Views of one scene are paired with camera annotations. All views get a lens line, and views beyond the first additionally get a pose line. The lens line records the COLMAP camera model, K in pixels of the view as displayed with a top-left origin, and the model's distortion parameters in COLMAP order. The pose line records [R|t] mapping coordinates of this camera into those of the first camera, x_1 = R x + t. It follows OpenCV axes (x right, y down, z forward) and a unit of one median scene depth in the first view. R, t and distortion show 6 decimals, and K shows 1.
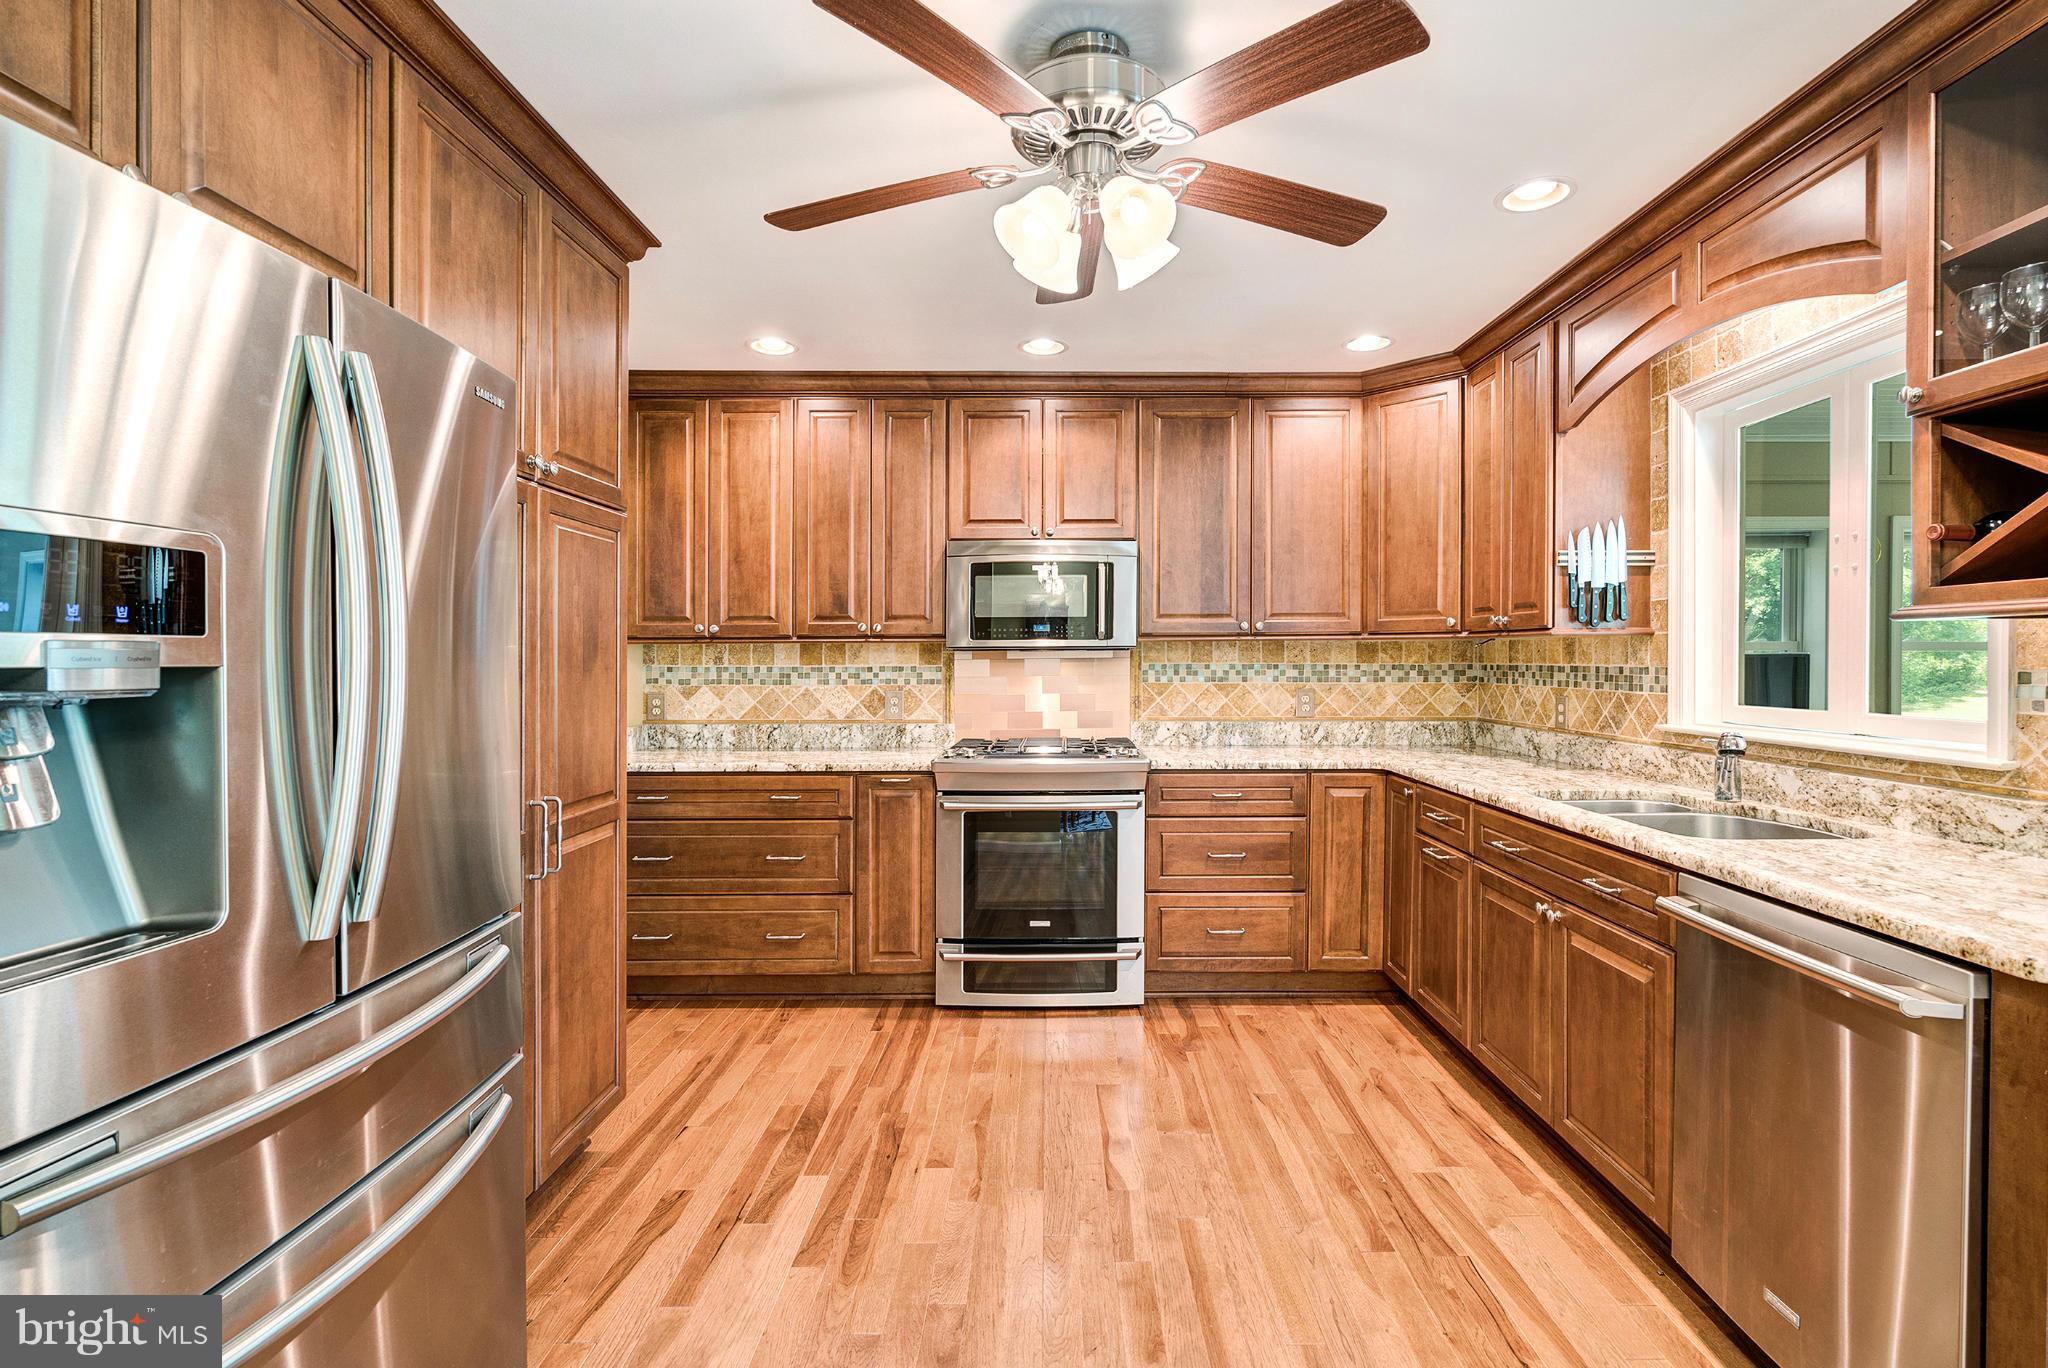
lens RADIAL K [[944.2, 0, 1055.9], [0, 944.2, 680.2], [0, 0, 1]] dist [-0.008178, 0.002838]
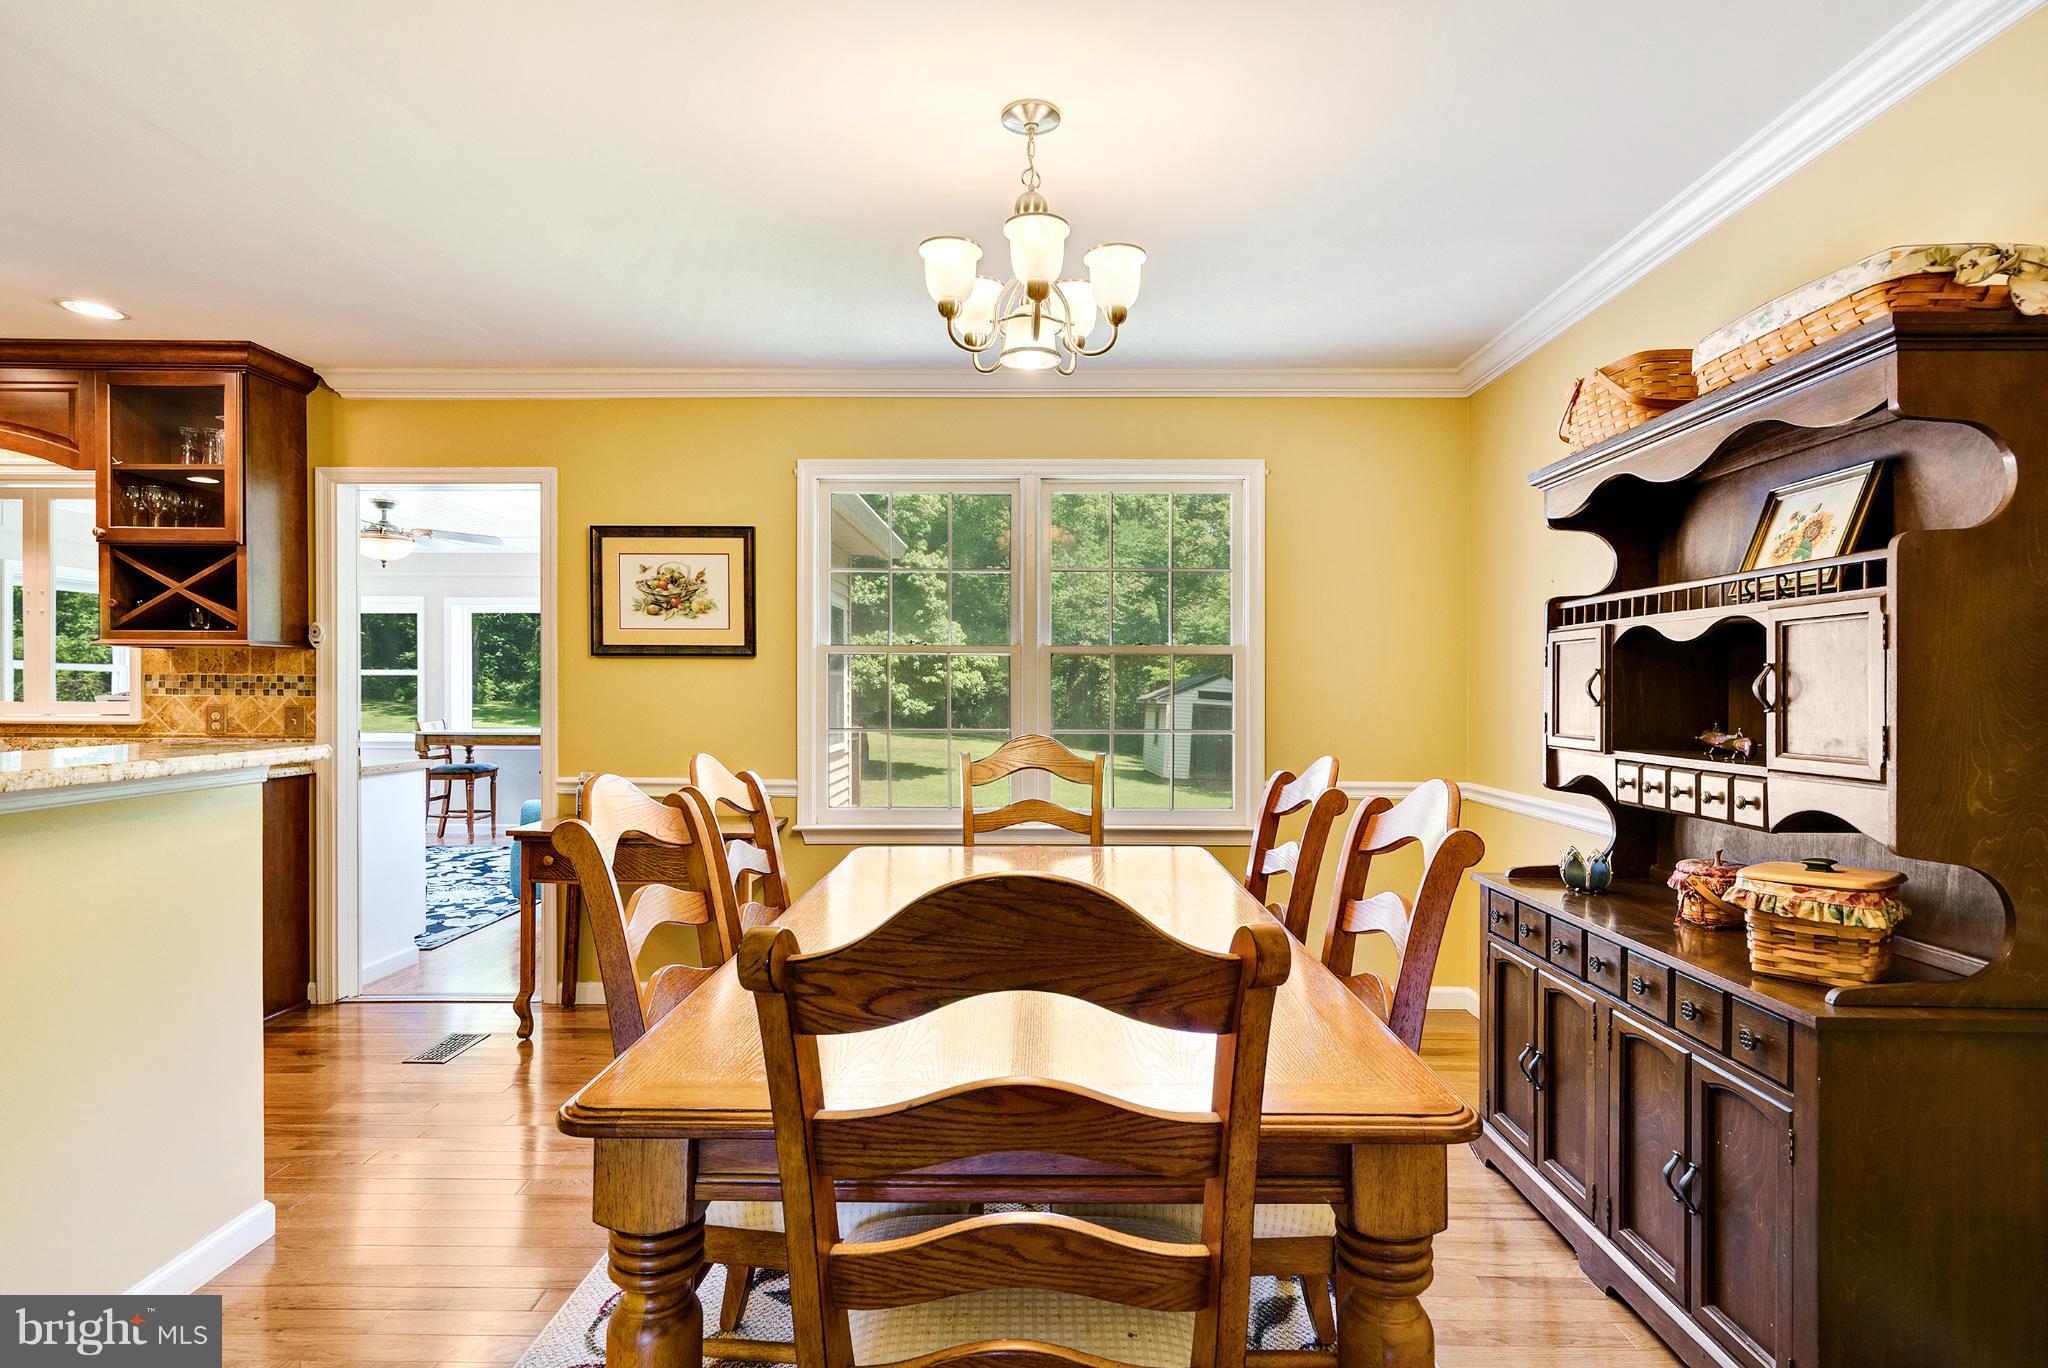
lens RADIAL K [[1012.5, 0, 1017.6], [0, 1012.5, 687.3], [0, 0, 1]] dist [0.009388, -0.000003]
pose [[0.012368, 0.001504, 0.999922, -0.667145], [0.018063, 0.999835, -0.001727, 0.033170], [-0.999760, 0.018083, 0.012339, -0.524457]]
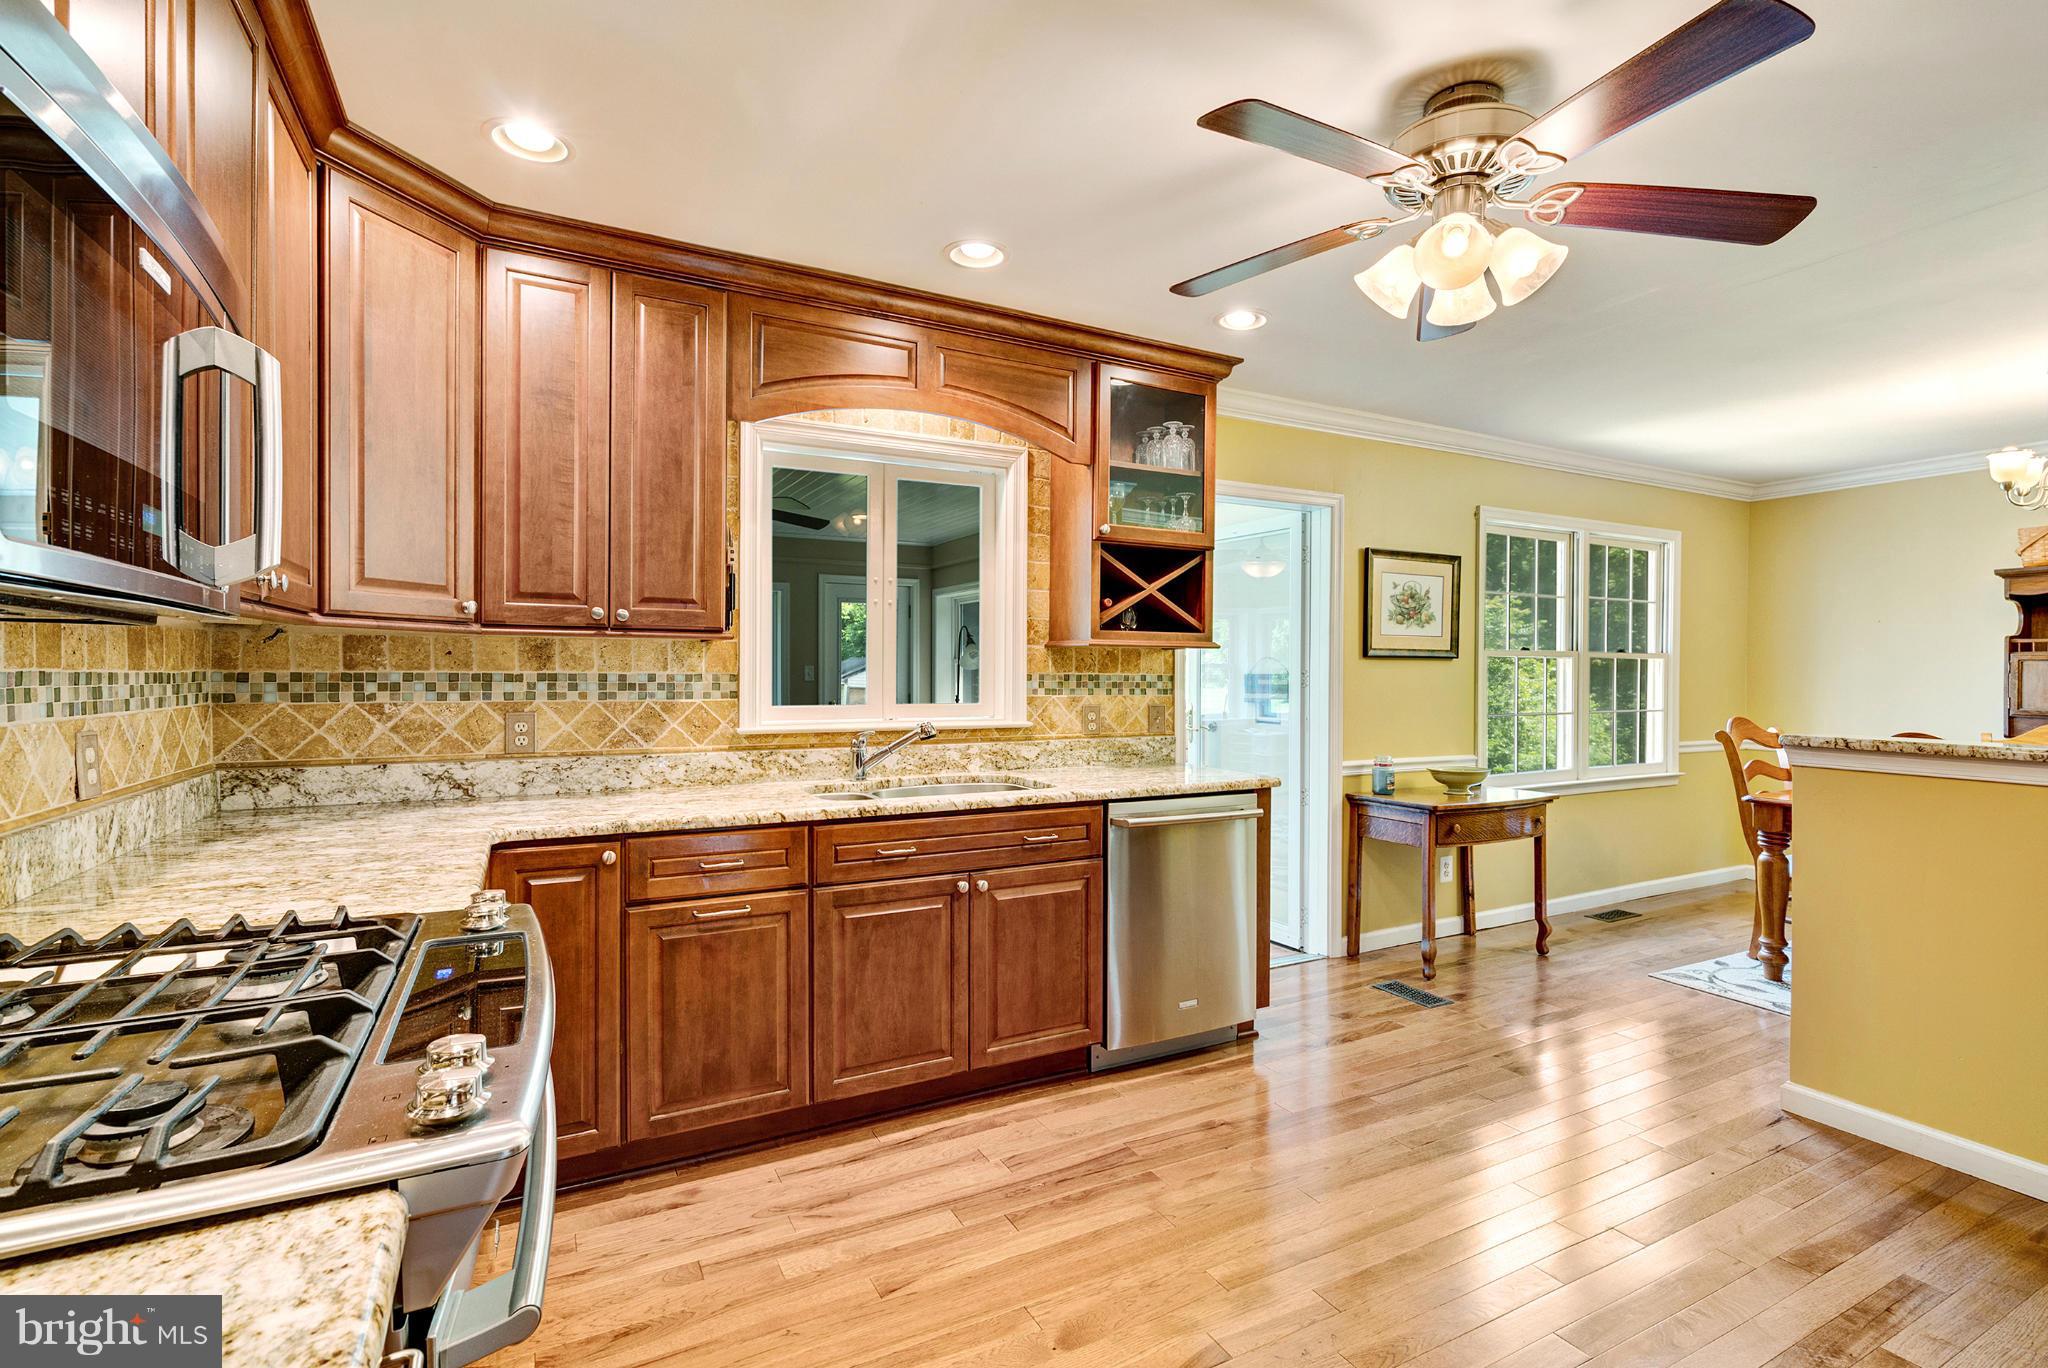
lens RADIAL K [[944.2, 0, 1036.8], [0, 944.2, 688.6], [0, 0, 1]] dist [-0.008178, 0.002838]
pose [[-0.461112, -0.016854, 0.887182, -0.409909], [0.016419, 0.999486, 0.027521, -0.019567], [-0.887190, 0.027257, -0.460598, 1.113912]]
